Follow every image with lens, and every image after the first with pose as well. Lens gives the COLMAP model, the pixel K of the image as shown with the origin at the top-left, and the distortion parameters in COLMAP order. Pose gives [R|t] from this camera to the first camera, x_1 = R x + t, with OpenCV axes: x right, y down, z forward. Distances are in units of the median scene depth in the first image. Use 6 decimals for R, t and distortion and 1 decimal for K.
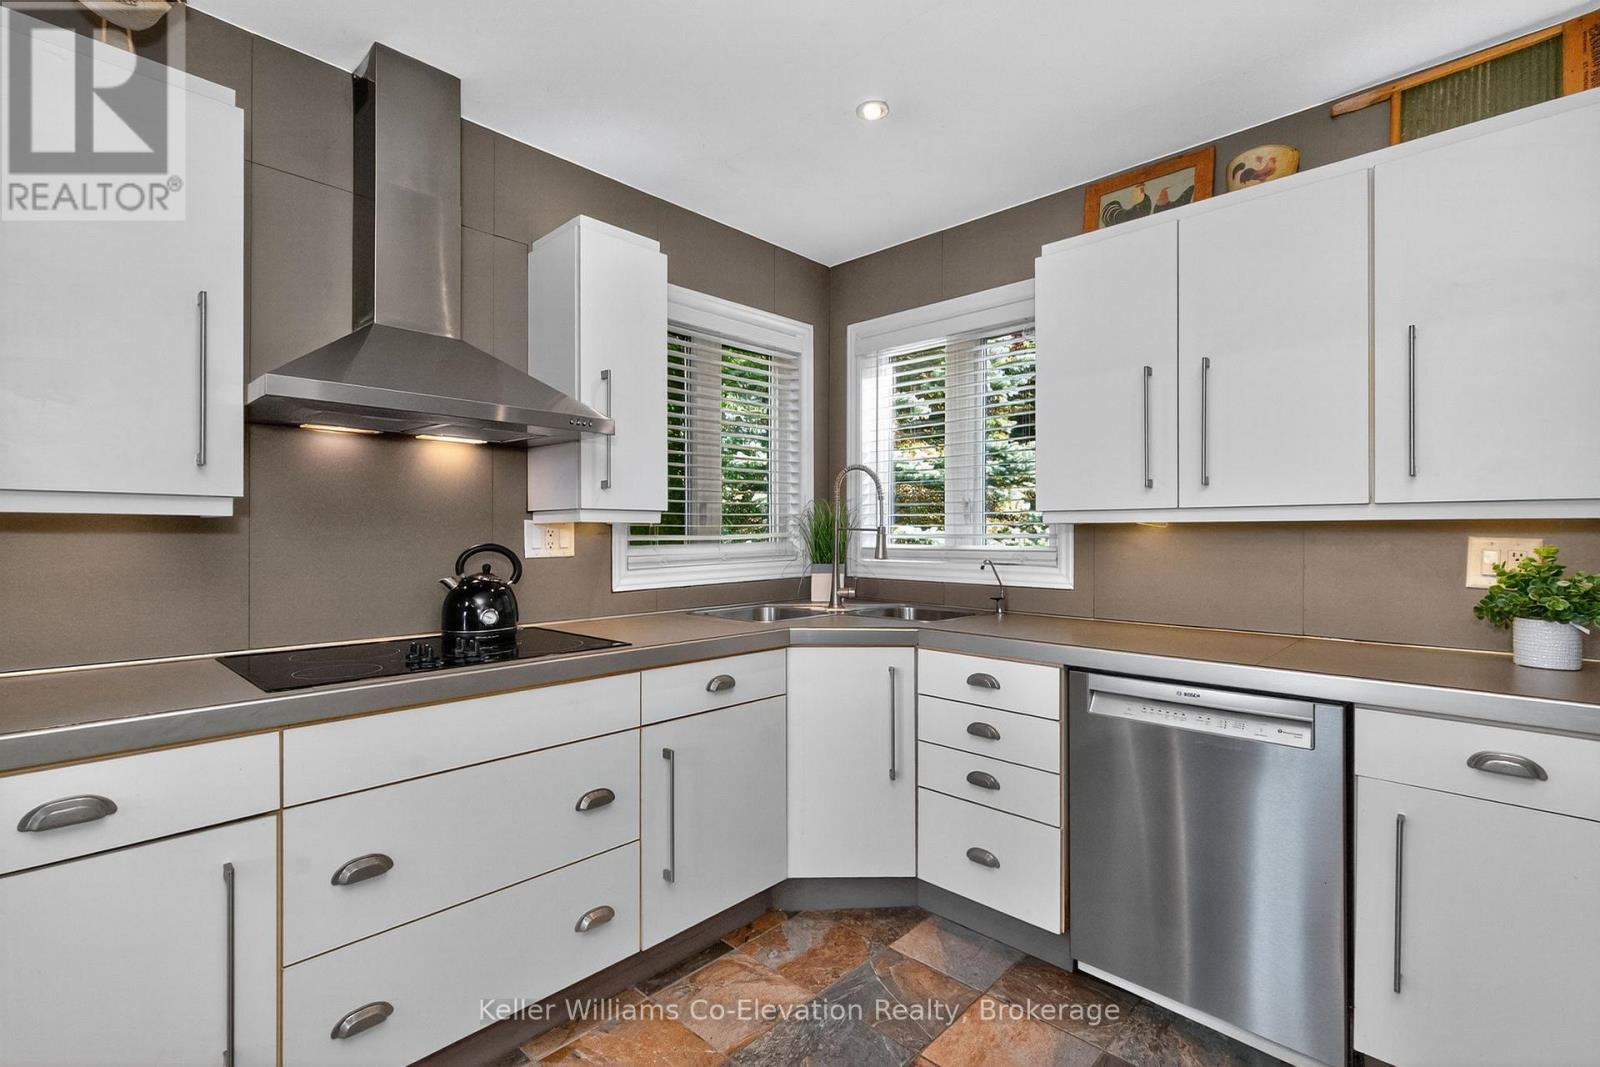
lens RADIAL K [[723.8, 0, 790.2], [0, 723.8, 541.4], [0, 0, 1]] dist [0.000886, -0.001208]
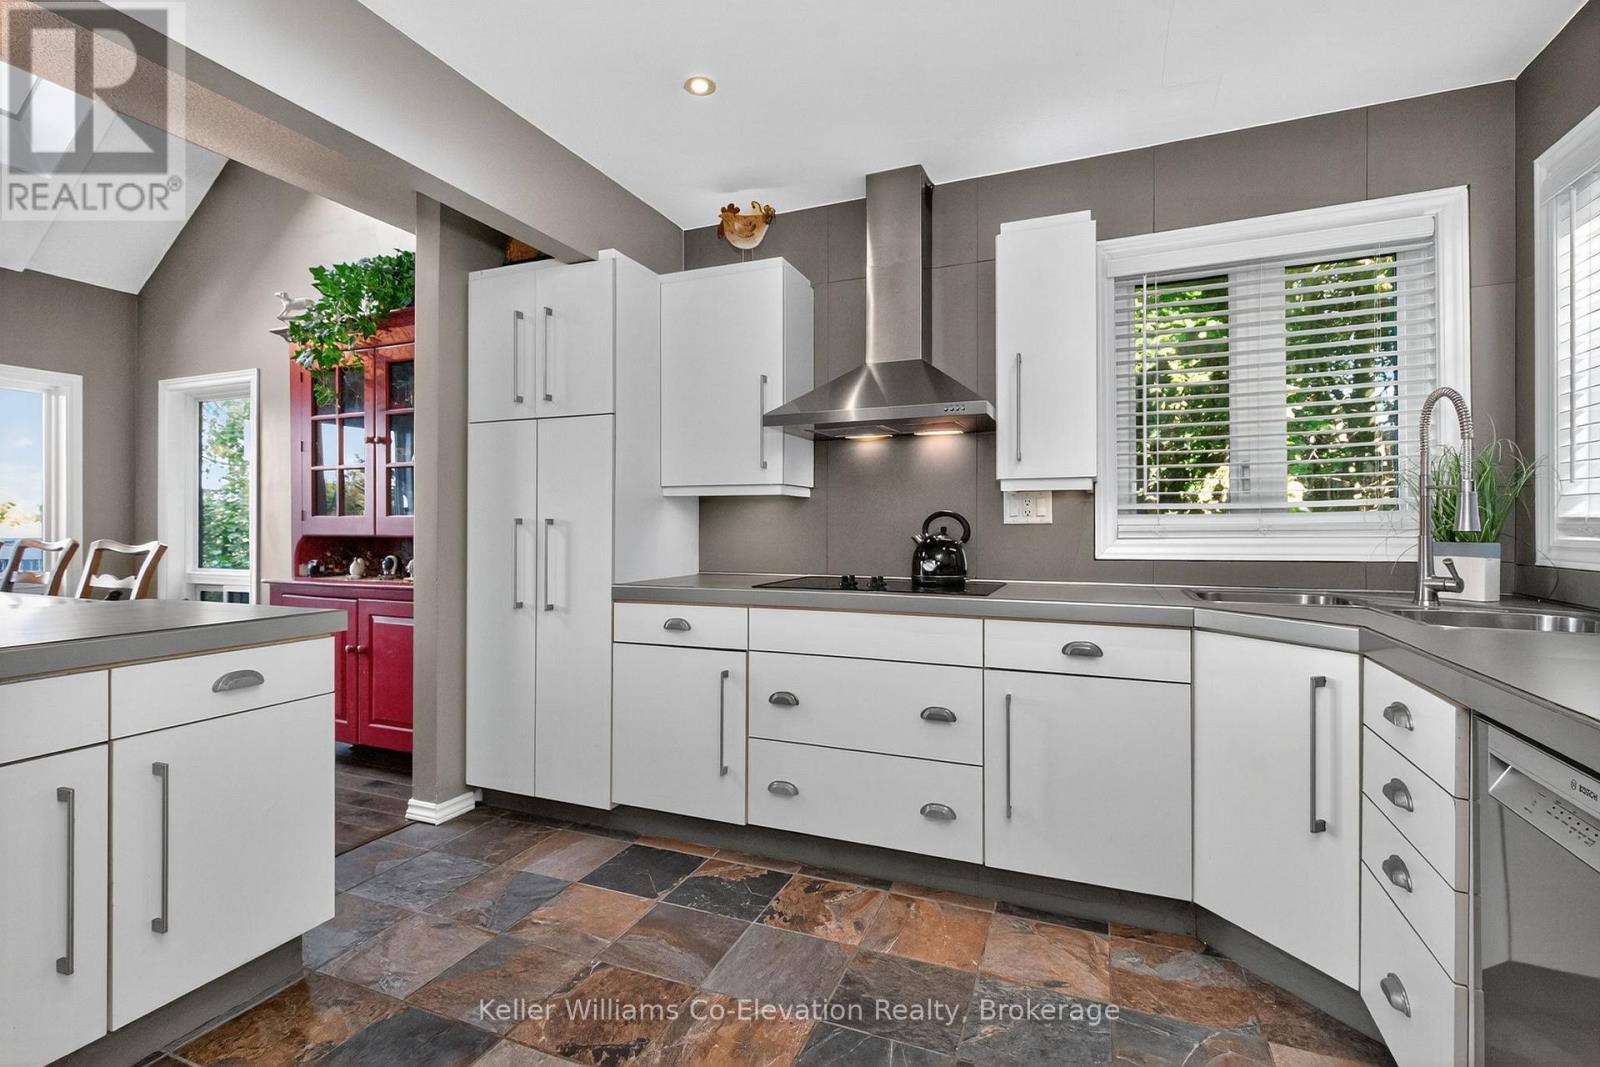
lens RADIAL K [[723.8, 0, 789.4], [0, 723.8, 526.5], [0, 0, 1]] dist [0.000886, -0.001208]
pose [[0.354870, 0.003324, -0.934910, 0.680717], [-0.007441, 0.999972, 0.000731, 0.032213], [0.934886, 0.006697, 0.354884, 0.280007]]
